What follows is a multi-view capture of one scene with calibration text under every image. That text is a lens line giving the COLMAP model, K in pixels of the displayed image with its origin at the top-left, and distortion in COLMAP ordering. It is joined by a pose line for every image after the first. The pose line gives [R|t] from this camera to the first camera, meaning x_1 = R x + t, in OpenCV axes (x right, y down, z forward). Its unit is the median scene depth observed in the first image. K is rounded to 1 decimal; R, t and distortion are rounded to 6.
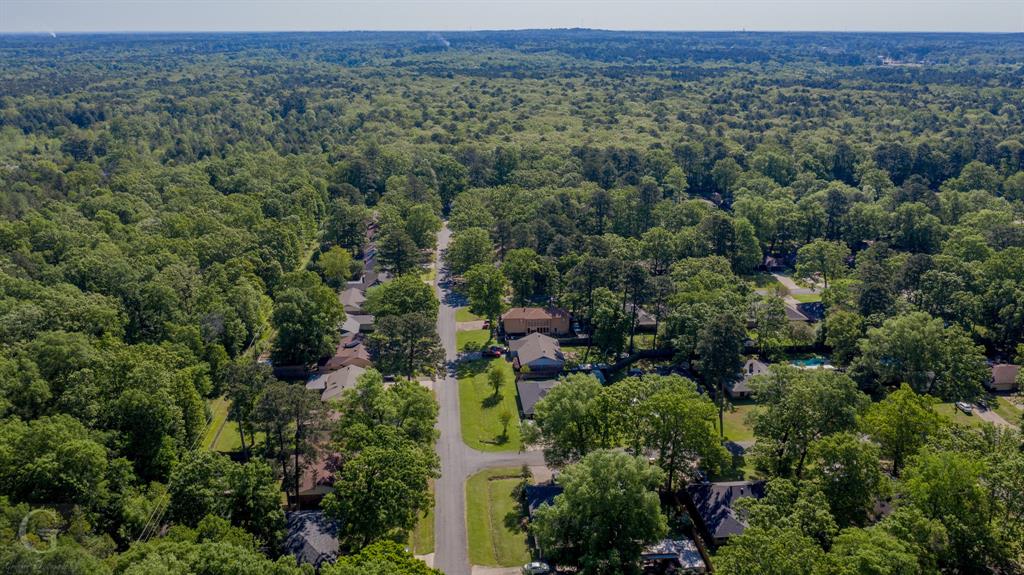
lens RADIAL K [[832.4, 0, 512.0], [0, 832.4, 287.5], [0, 0, 1]] dist [0.000045, 0.007751]
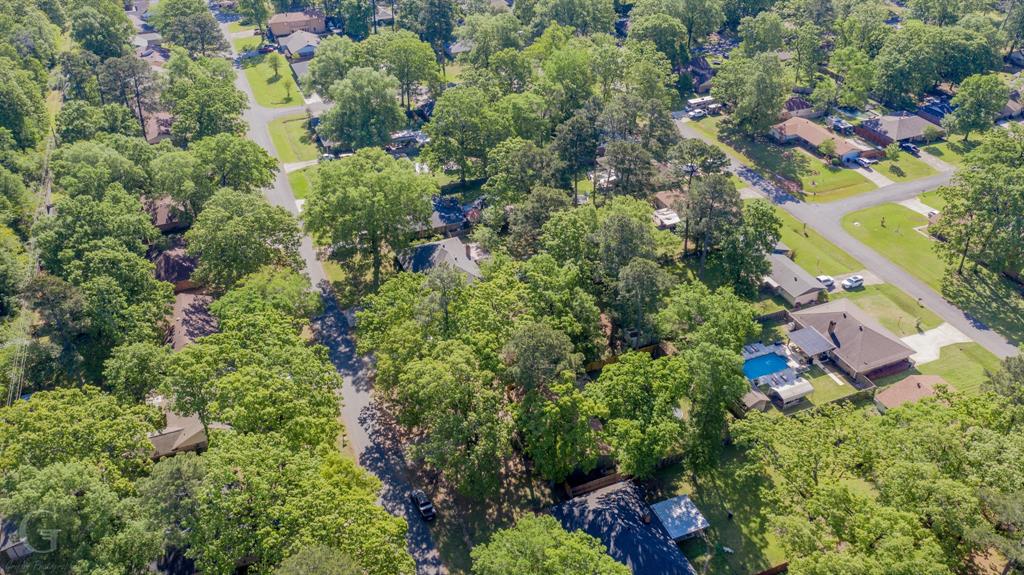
lens RADIAL K [[832.4, 0, 512.0], [0, 832.4, 287.5], [0, 0, 1]] dist [0.000045, 0.007751]
pose [[0.955152, -0.172061, 0.240999, -0.036505], [0.100632, 0.954034, 0.282298, 0.110656], [-0.278493, -0.245385, 0.928562, -0.384452]]
